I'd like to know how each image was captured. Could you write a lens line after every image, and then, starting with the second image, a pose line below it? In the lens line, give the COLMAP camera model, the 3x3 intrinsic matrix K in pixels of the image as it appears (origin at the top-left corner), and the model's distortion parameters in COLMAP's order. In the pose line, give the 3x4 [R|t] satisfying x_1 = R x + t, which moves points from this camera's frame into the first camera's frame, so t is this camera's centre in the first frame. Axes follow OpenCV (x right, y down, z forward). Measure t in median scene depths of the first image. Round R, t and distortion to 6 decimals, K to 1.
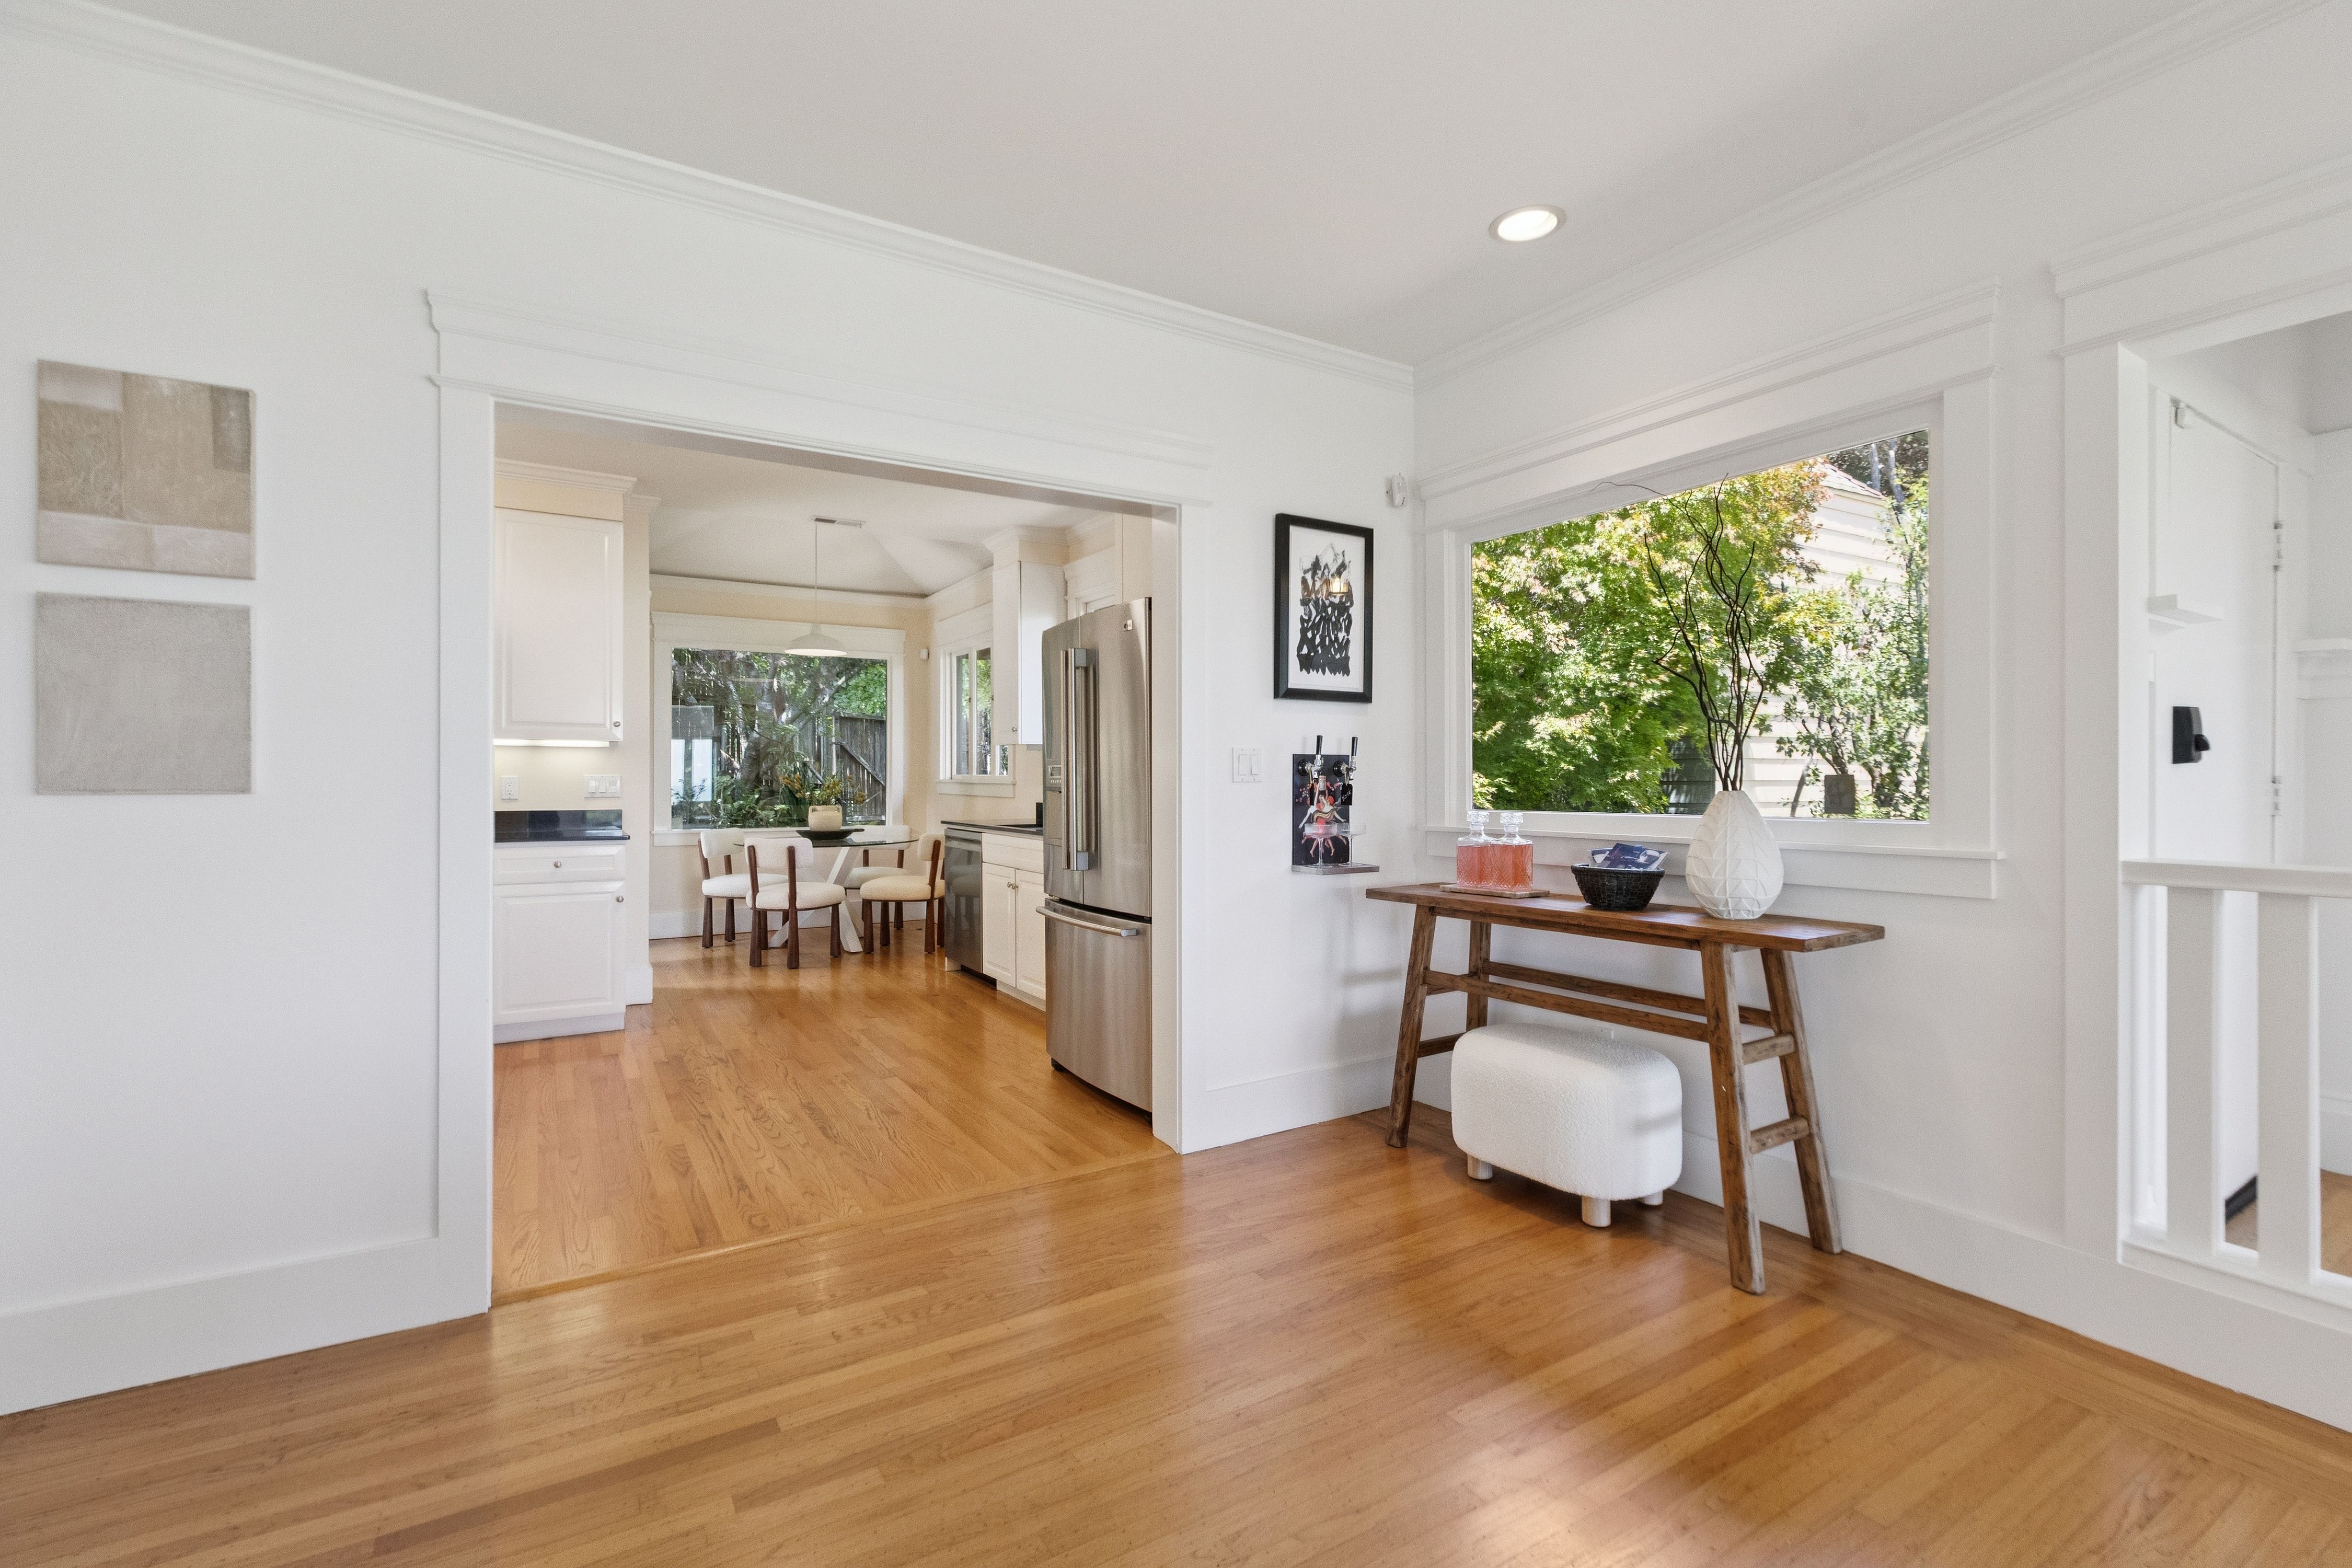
lens RADIAL K [[1040.3, 0, 1154.4], [0, 1040.3, 771.9], [0, 0, 1]] dist [0.003654, 0.001671]
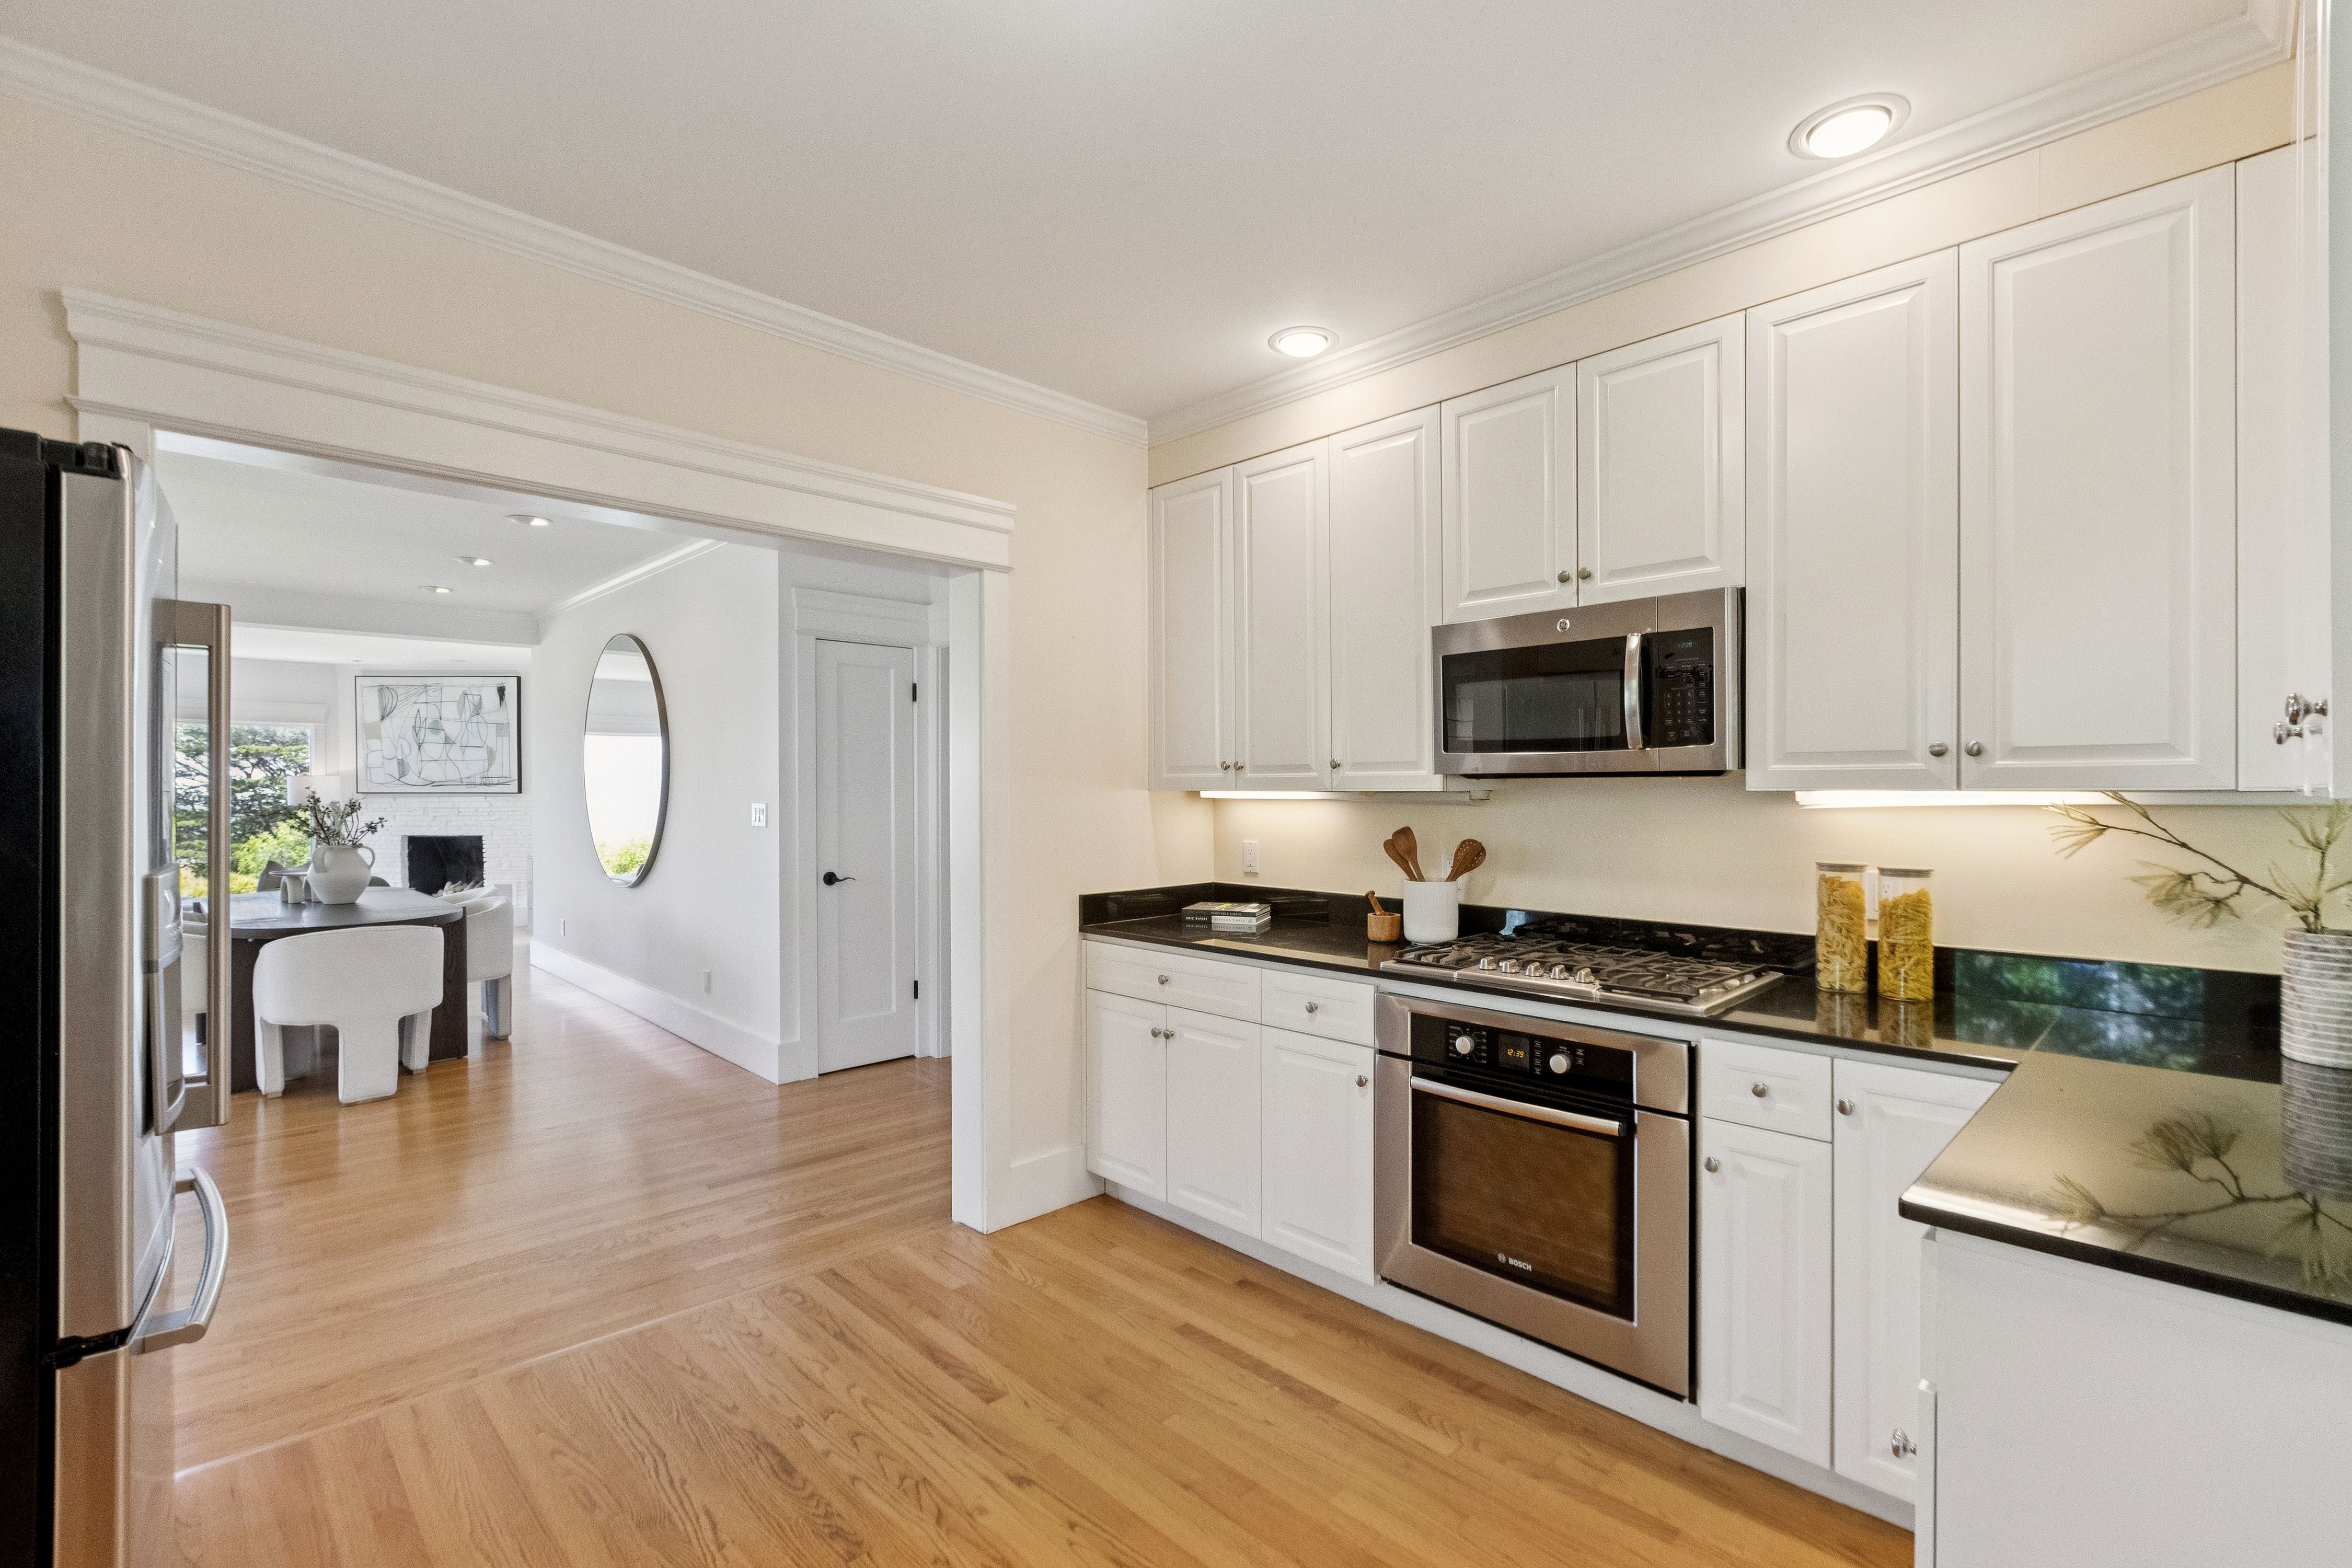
lens RADIAL K [[1040.3, 0, 1169.9], [0, 1040.3, 810.2], [0, 0, 1]] dist [0.003654, 0.001671]
pose [[-0.969981, -0.005517, -0.243118, -0.207993], [-0.006885, 0.999965, 0.004776, -0.019616], [0.243083, 0.006307, -0.969985, 0.881188]]
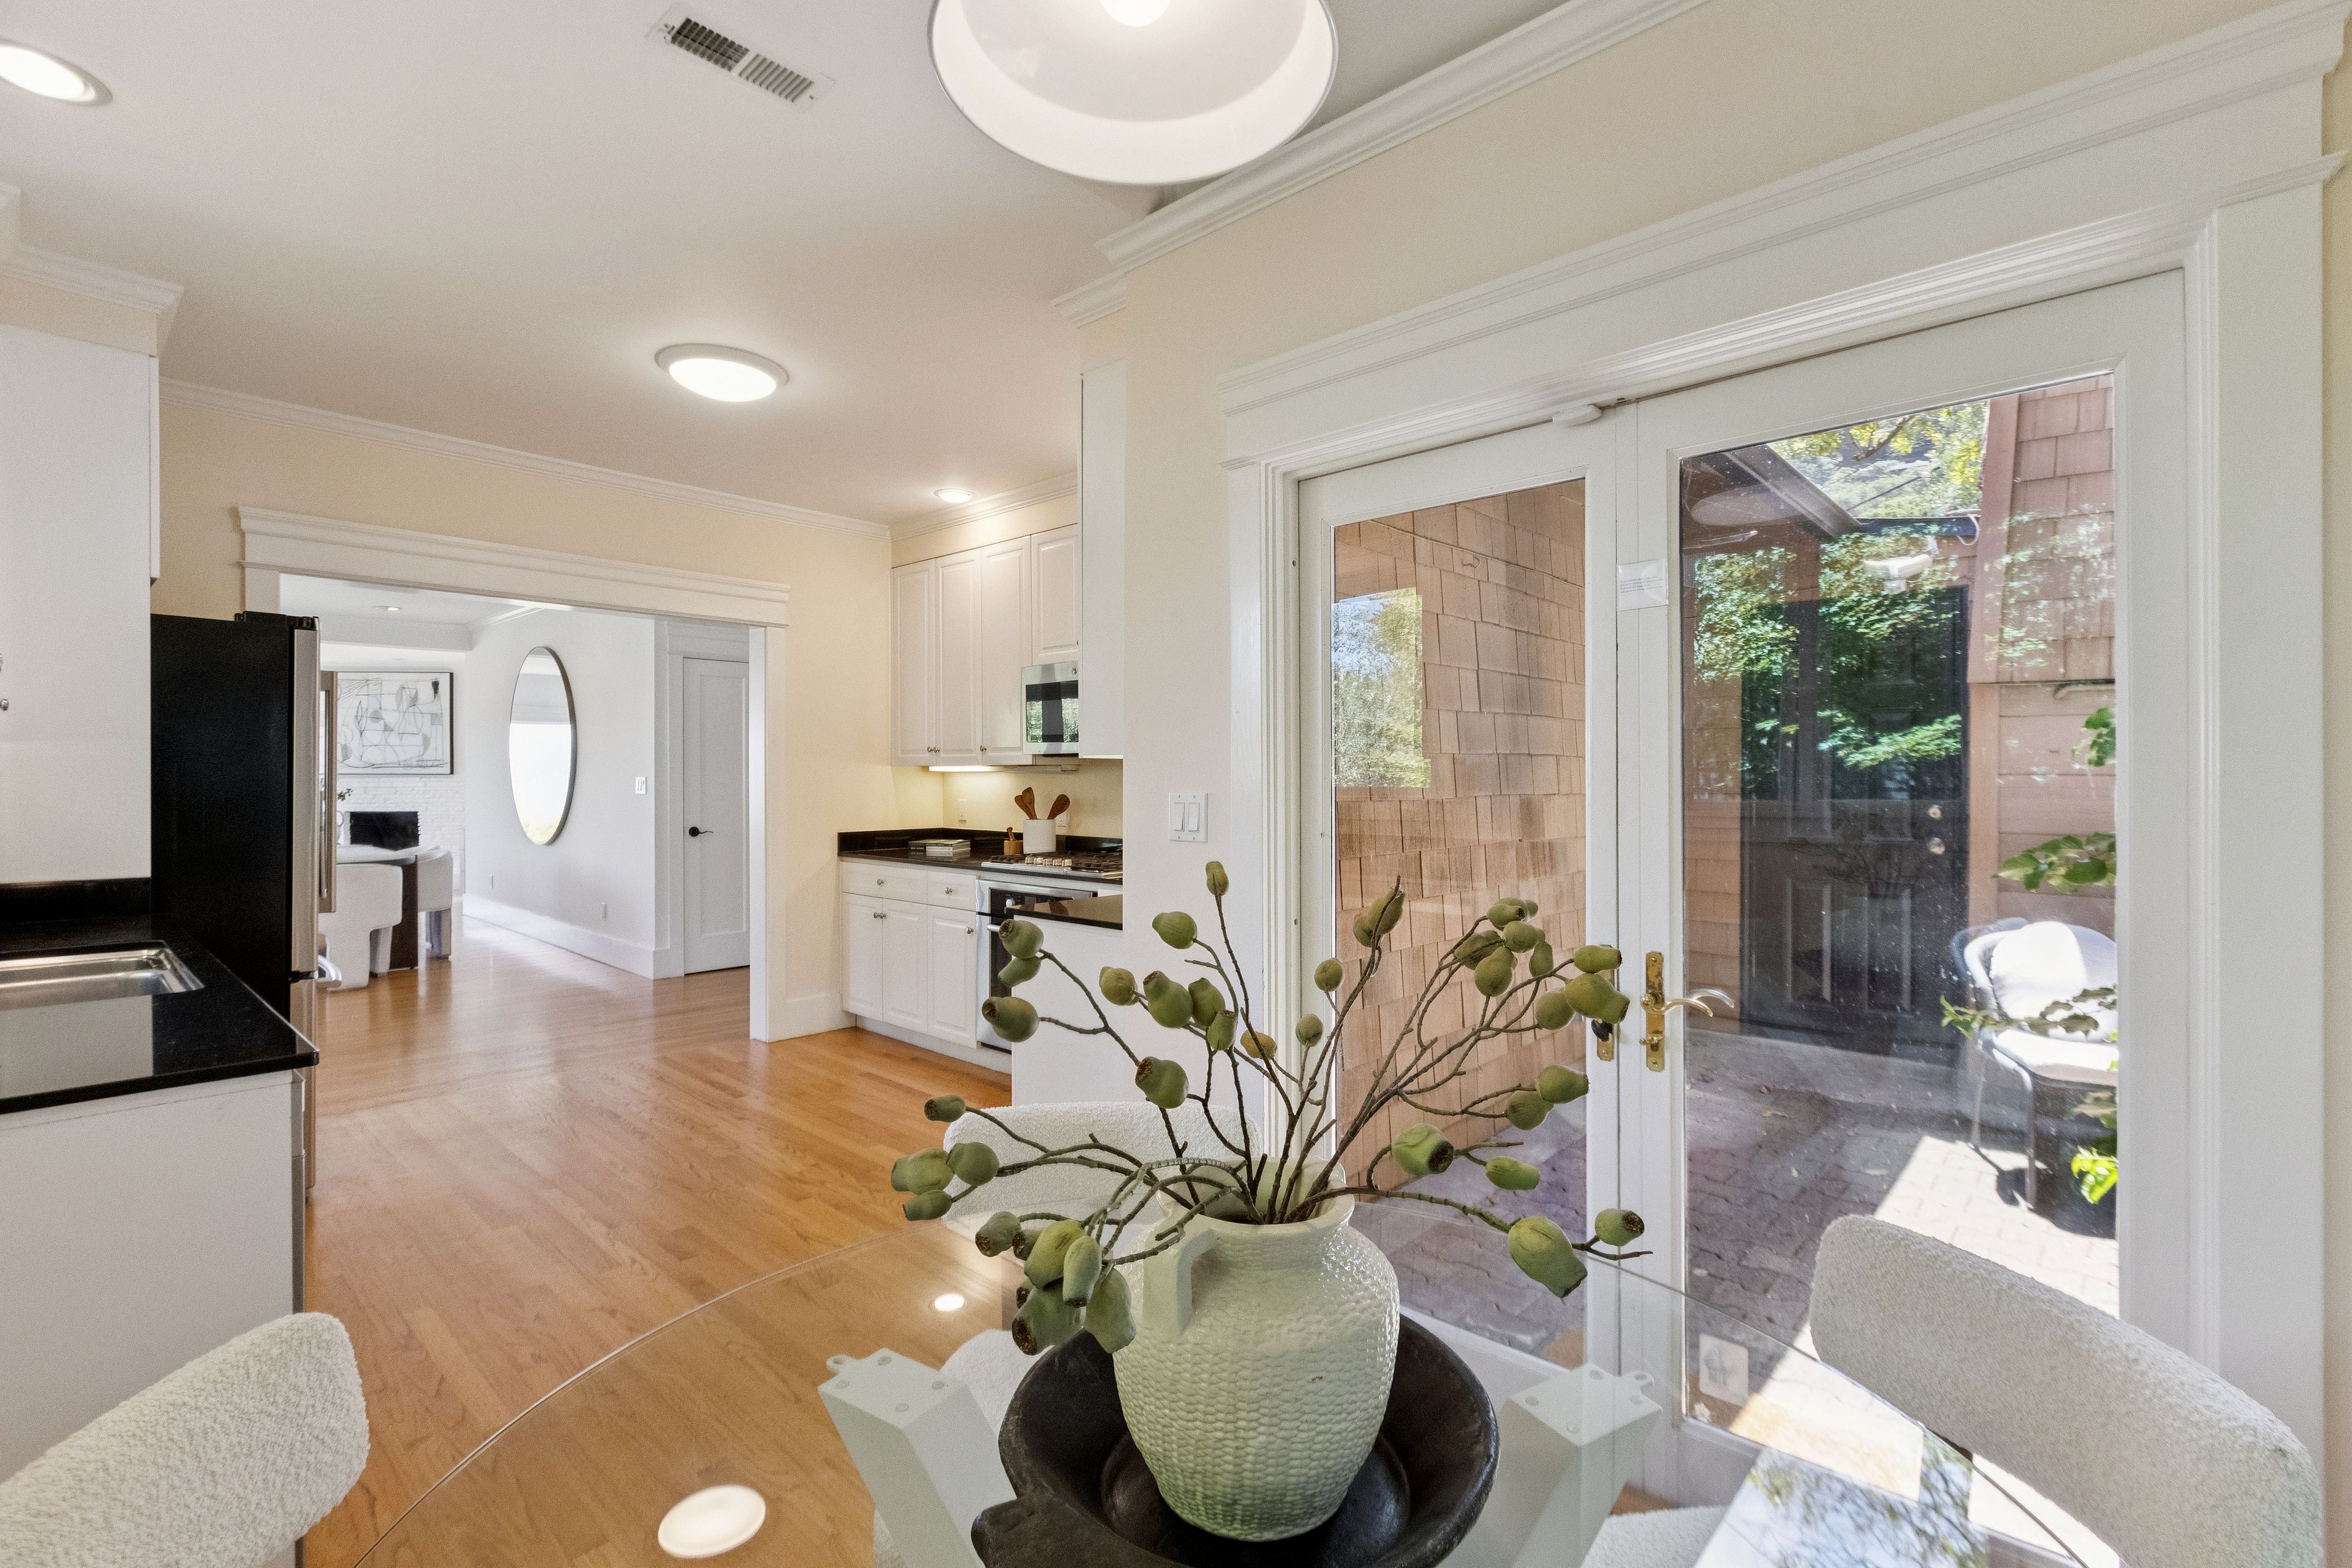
lens RADIAL K [[1040.3, 0, 1173.9], [0, 1040.3, 794.8], [0, 0, 1]] dist [0.003654, 0.001671]
pose [[-0.955327, -0.007272, -0.295460, -0.303102], [-0.007821, 0.999969, 0.000676, -0.005979], [0.295446, 0.002957, -0.955355, 1.221874]]
